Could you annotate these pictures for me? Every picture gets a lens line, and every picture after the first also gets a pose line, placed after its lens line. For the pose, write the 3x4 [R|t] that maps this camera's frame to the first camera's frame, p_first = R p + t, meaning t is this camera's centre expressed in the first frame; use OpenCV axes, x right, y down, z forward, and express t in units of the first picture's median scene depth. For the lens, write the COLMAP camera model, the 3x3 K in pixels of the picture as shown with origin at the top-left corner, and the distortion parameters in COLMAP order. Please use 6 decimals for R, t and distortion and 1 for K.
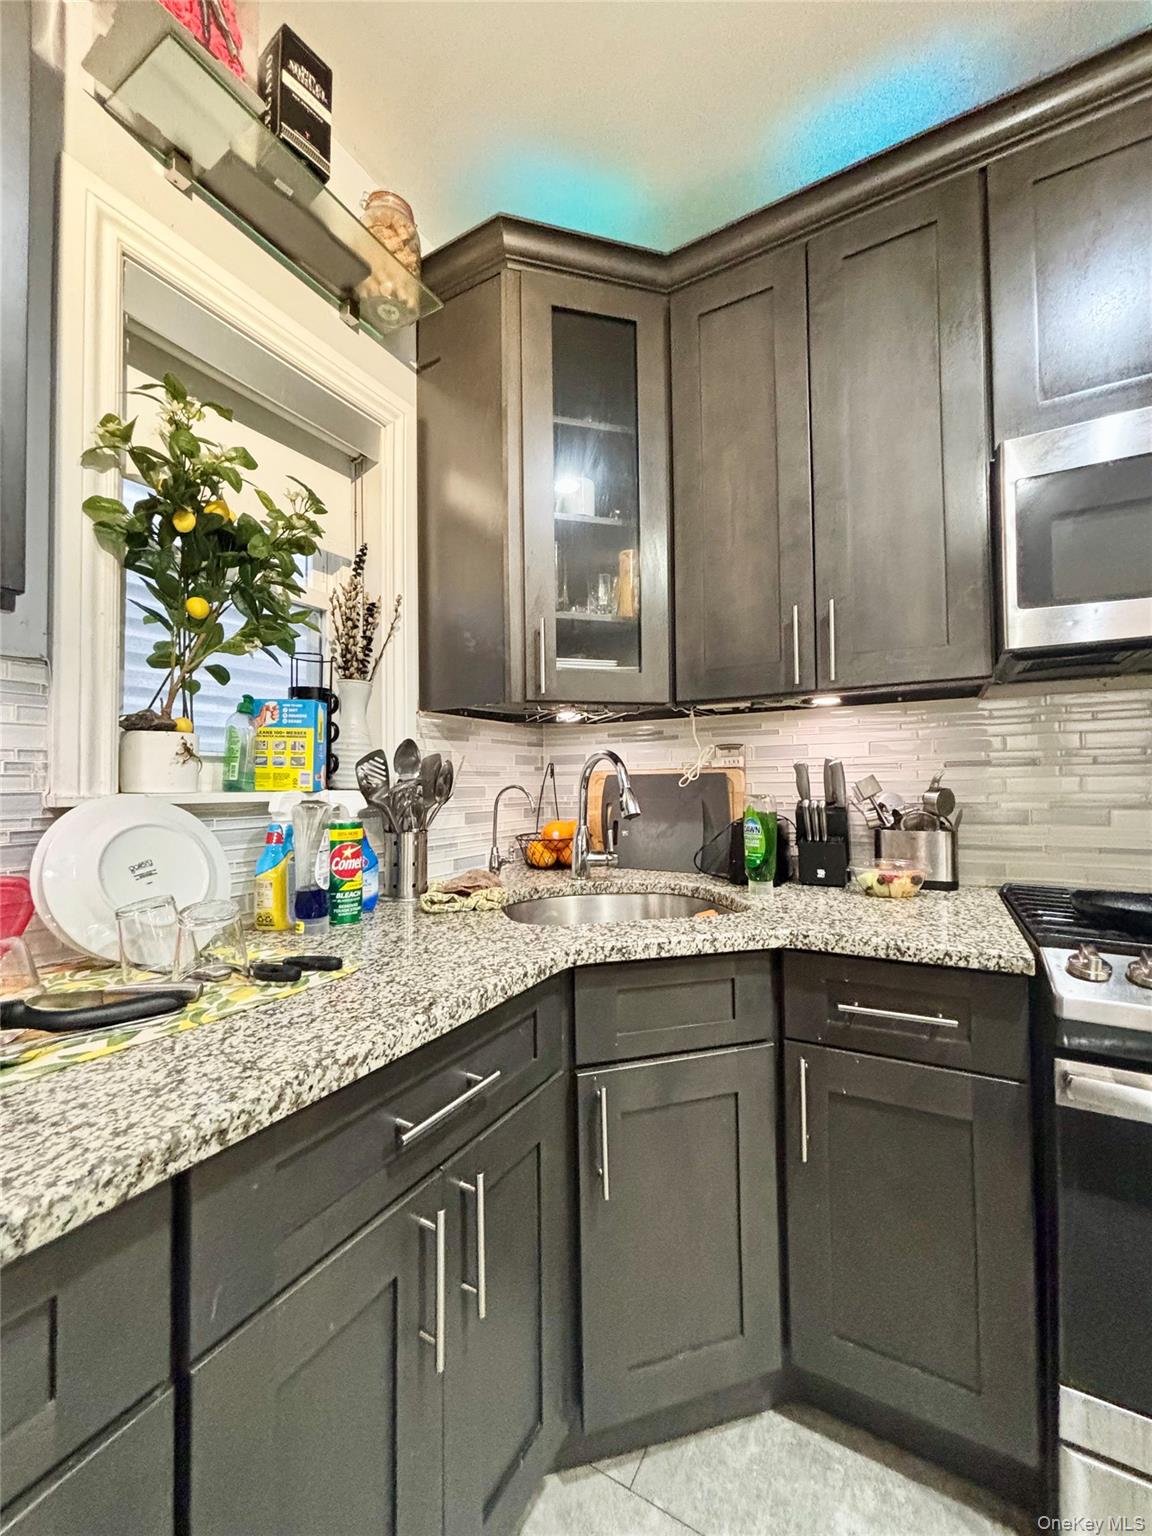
lens RADIAL K [[617.3, 0, 574.4], [0, 617.3, 768.4], [0, 0, 1]] dist [-0.000999, -0.000181]
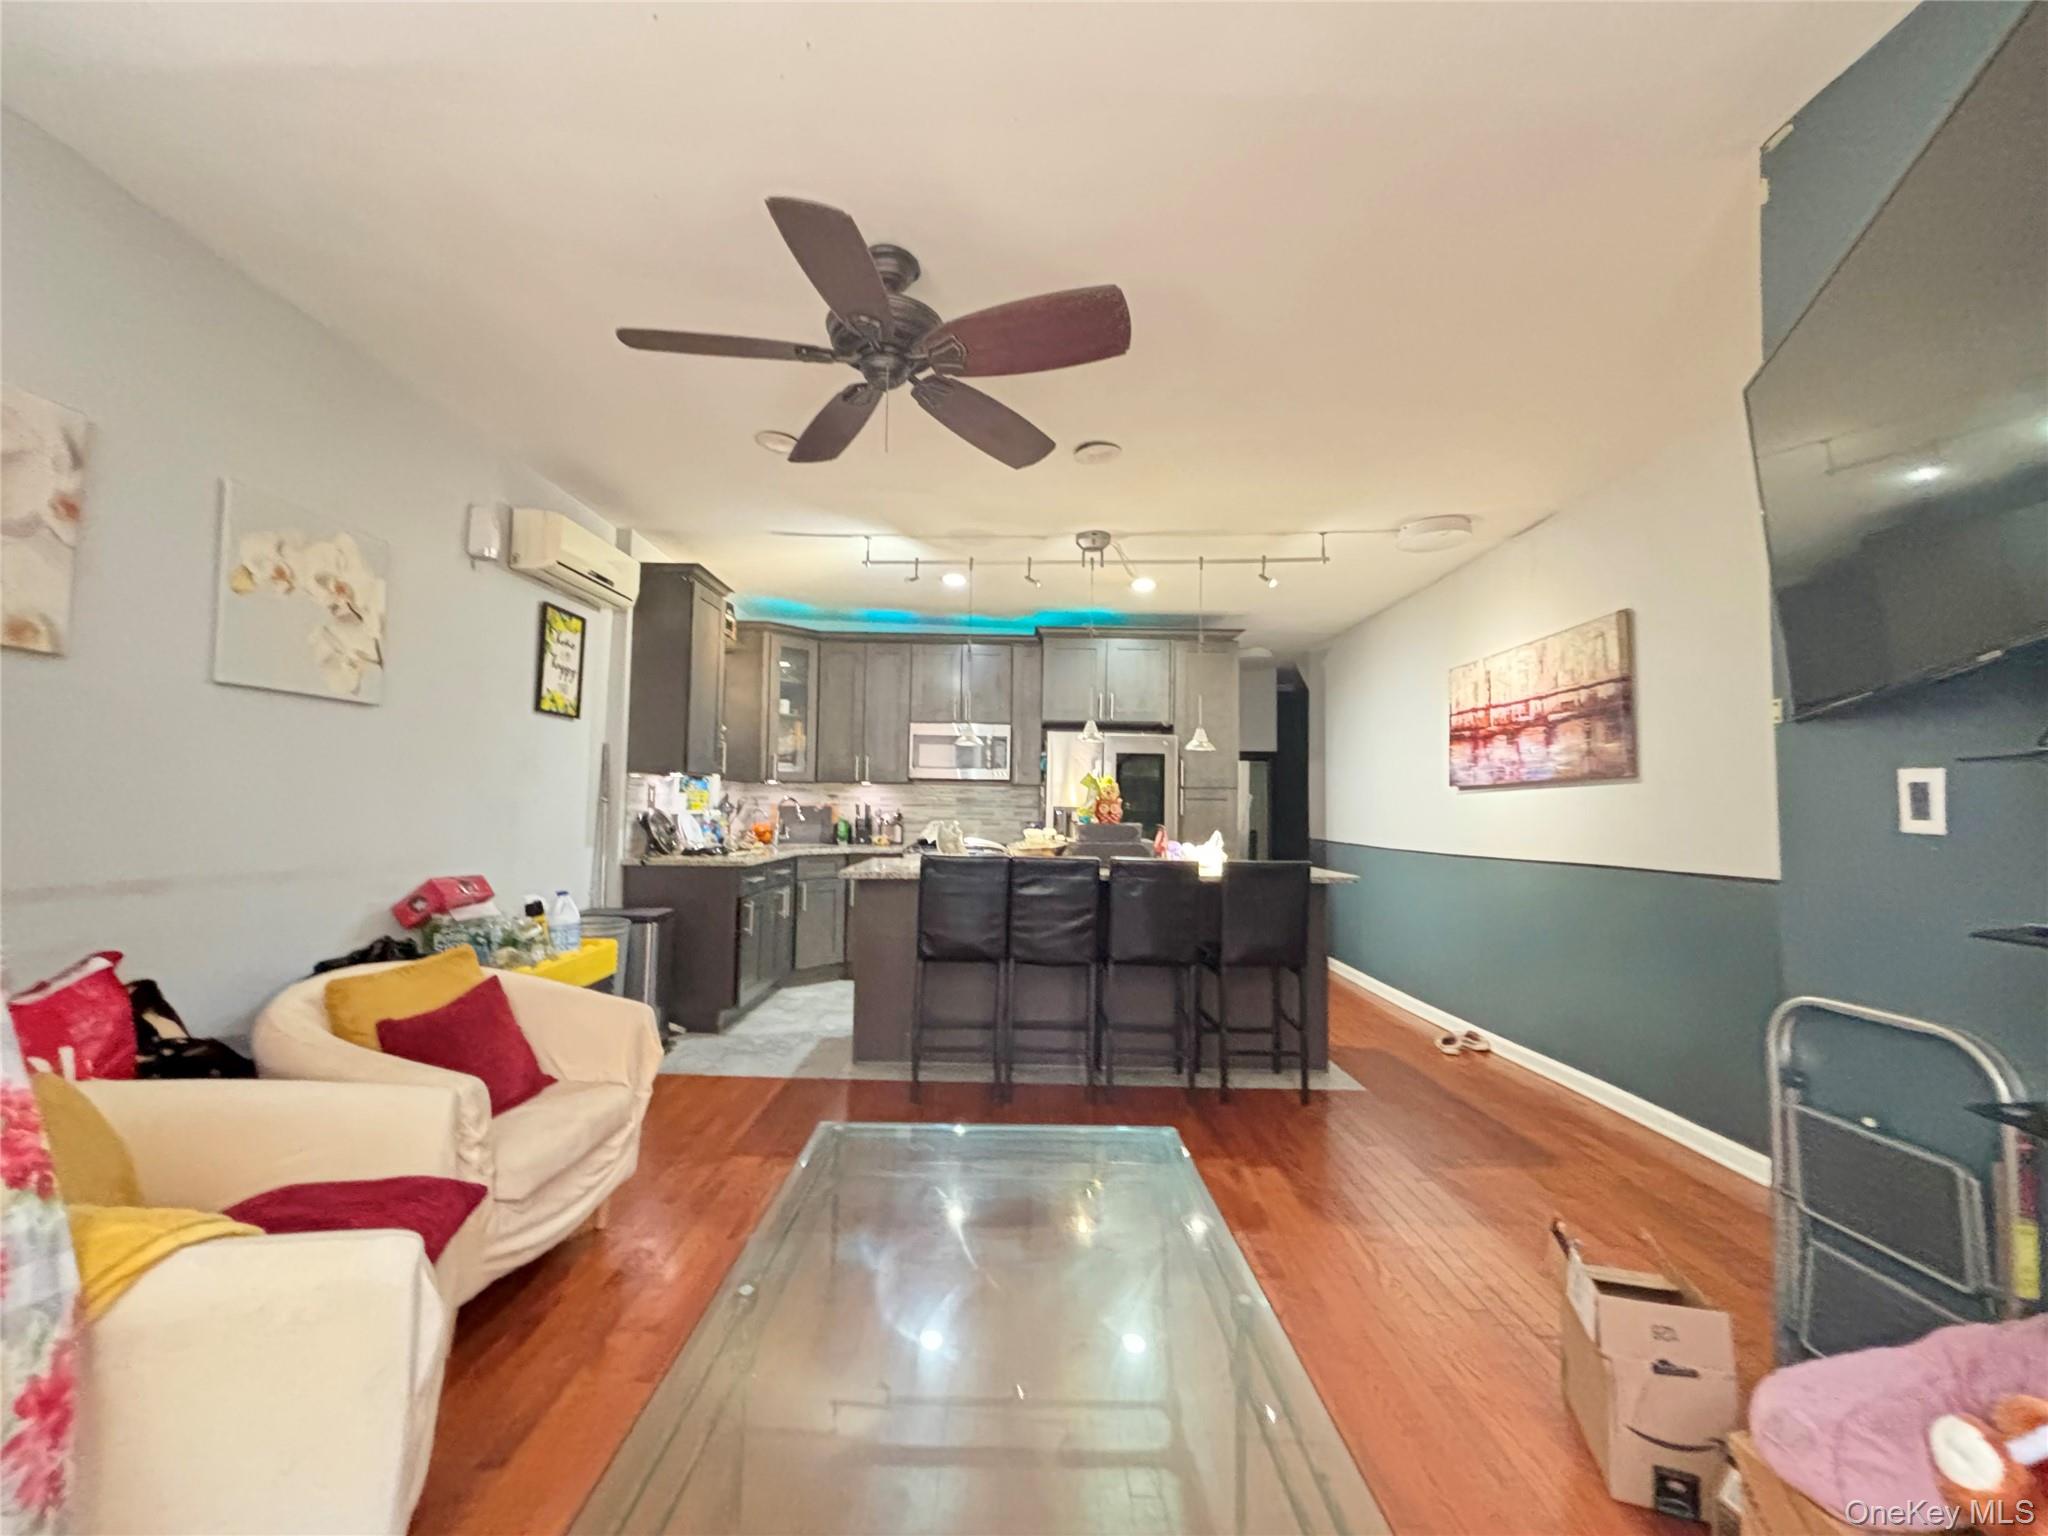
lens RADIAL K [[823.1, 0, 1034.8], [0, 823.1, 758.7], [0, 0, 1]] dist [-0.000999, -0.000181]
pose [[0.858722, 0.050004, 0.509996, -1.142050], [-0.033167, 0.998564, -0.042060, -0.107093], [-0.511367, 0.019203, 0.859148, -3.491163]]
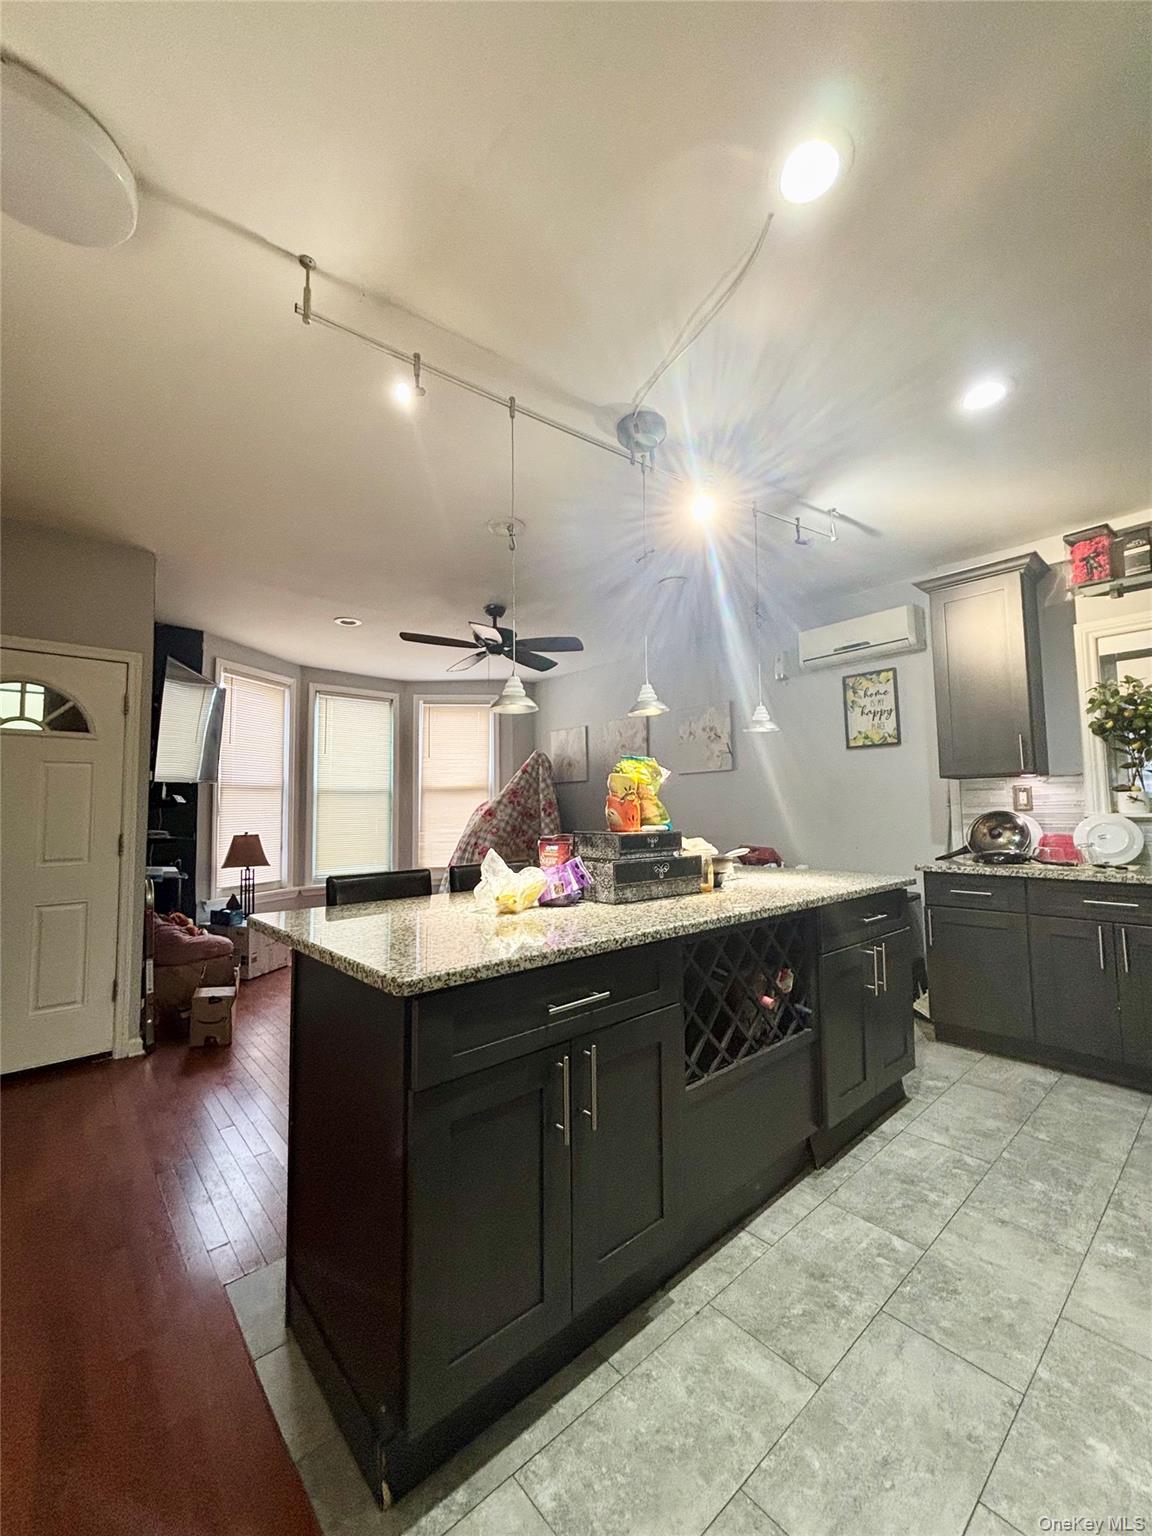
lens RADIAL K [[617.3, 0, 576.3], [0, 617.3, 768.8], [0, 0, 1]] dist [-0.000999, -0.000181]
pose [[-0.330399, -0.052933, -0.942356, 2.434173], [0.039662, 0.996766, -0.069895, -0.057141], [0.943008, -0.060469, -0.327231, -0.394510]]
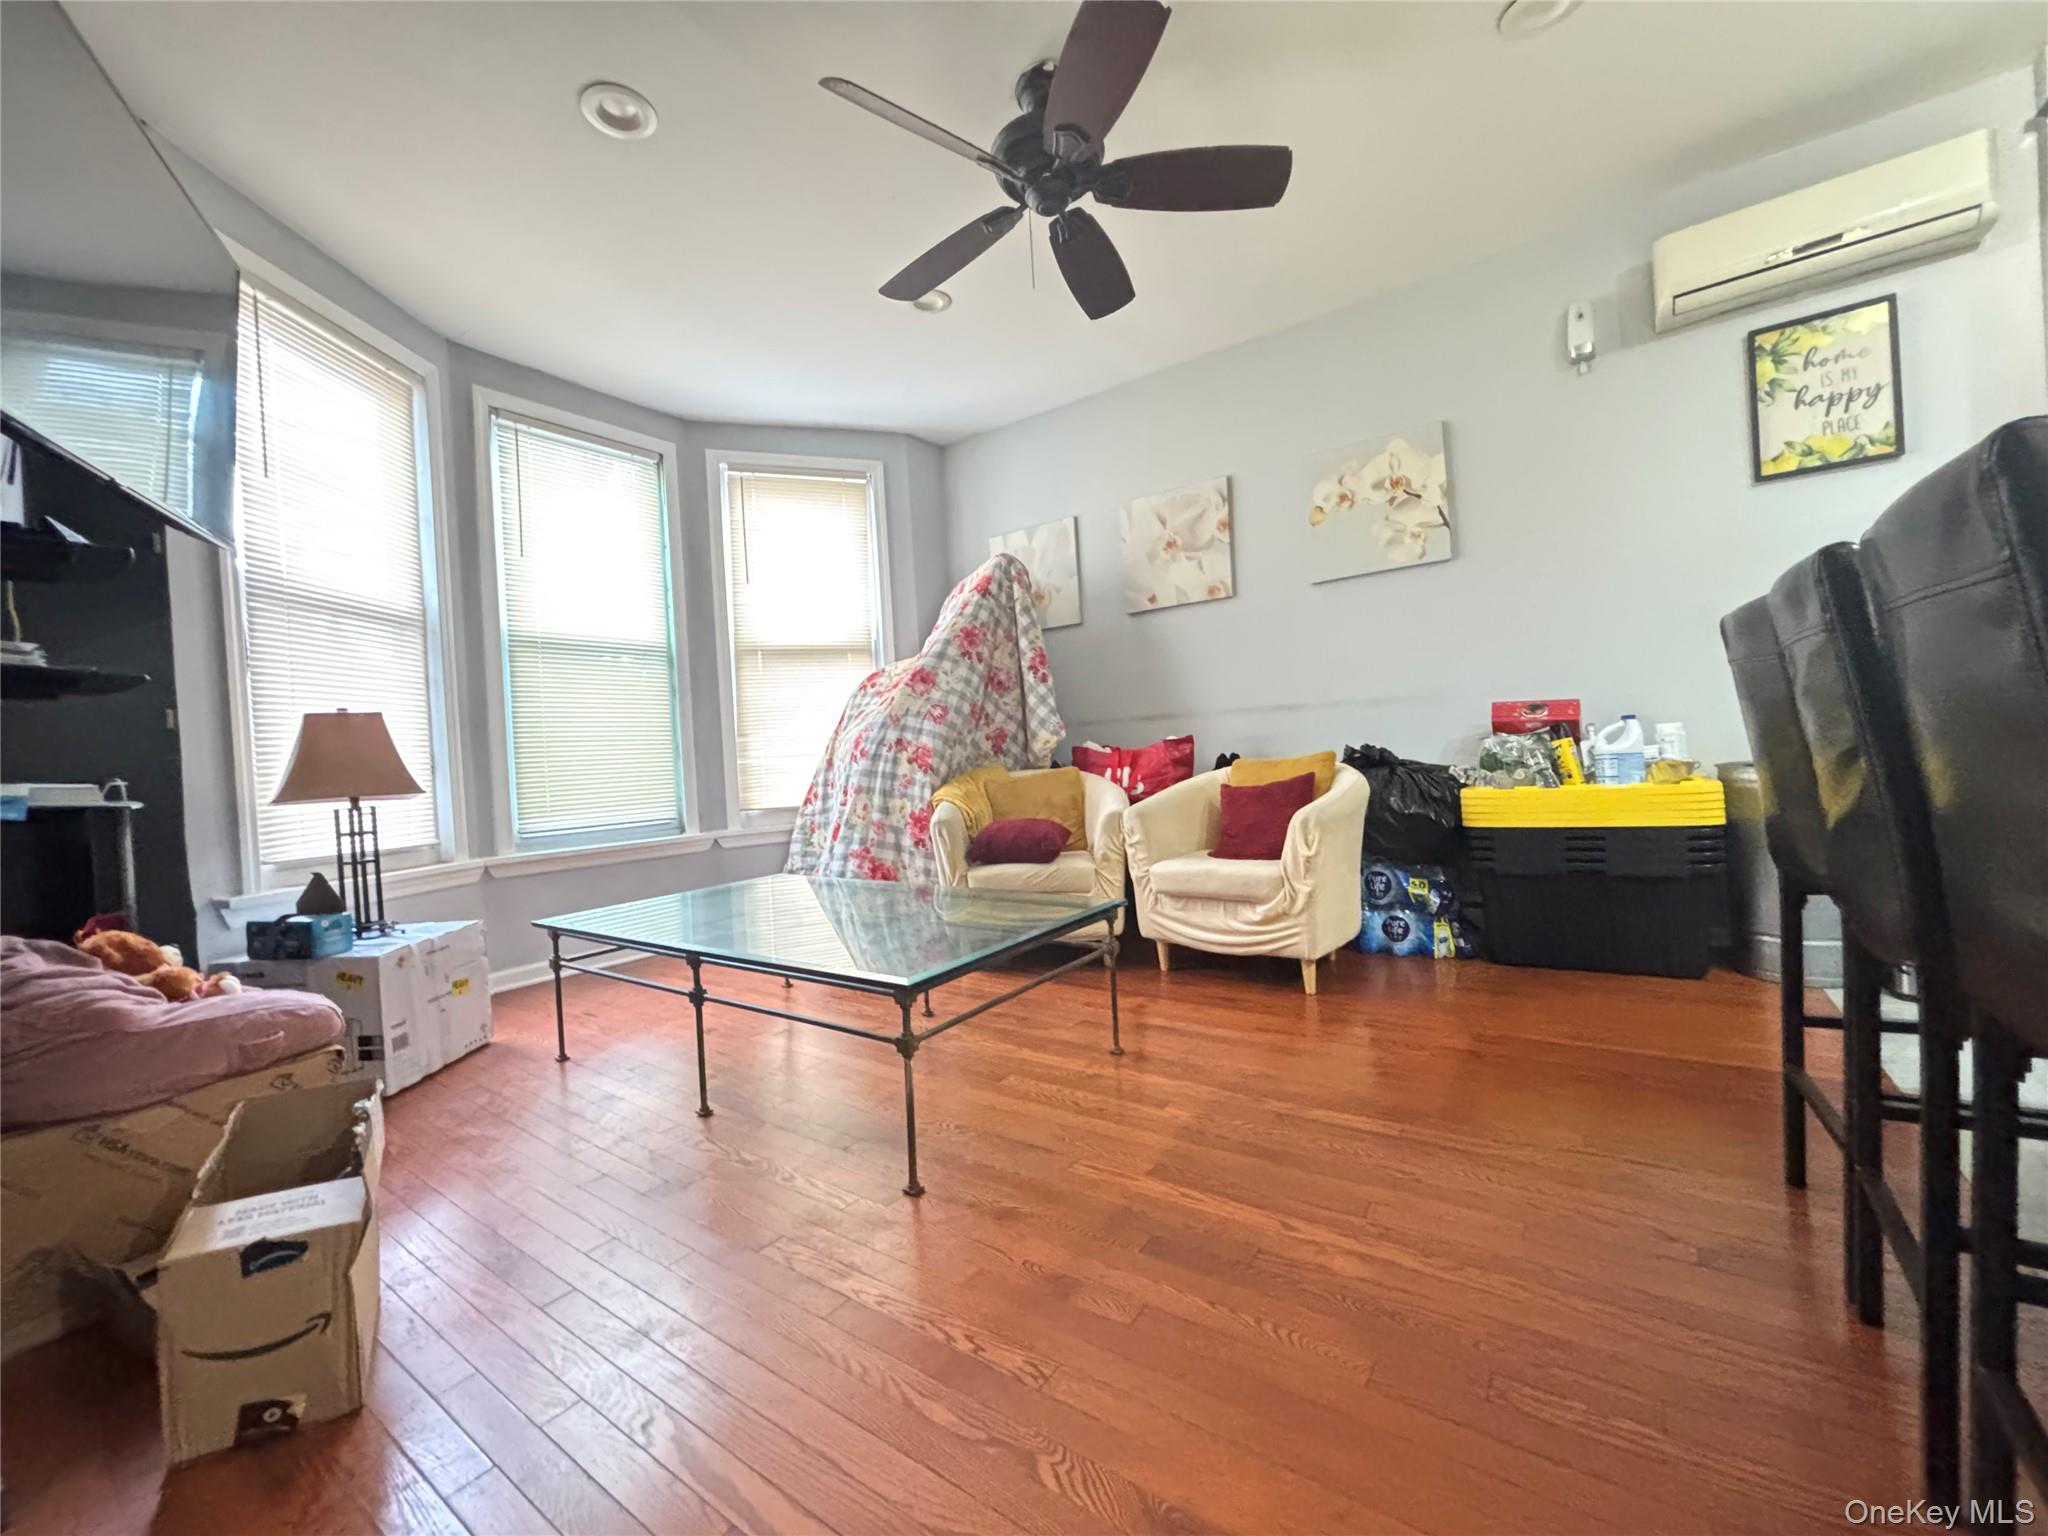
lens RADIAL K [[823.1, 0, 1025.2], [0, 823.1, 766.8], [0, 0, 1]] dist [-0.000999, -0.000181]
pose [[-0.102461, 0.025479, -0.994411, 1.204868], [0.082466, 0.996448, 0.017034, 0.216575], [0.991313, -0.080260, -0.104199, -1.852857]]
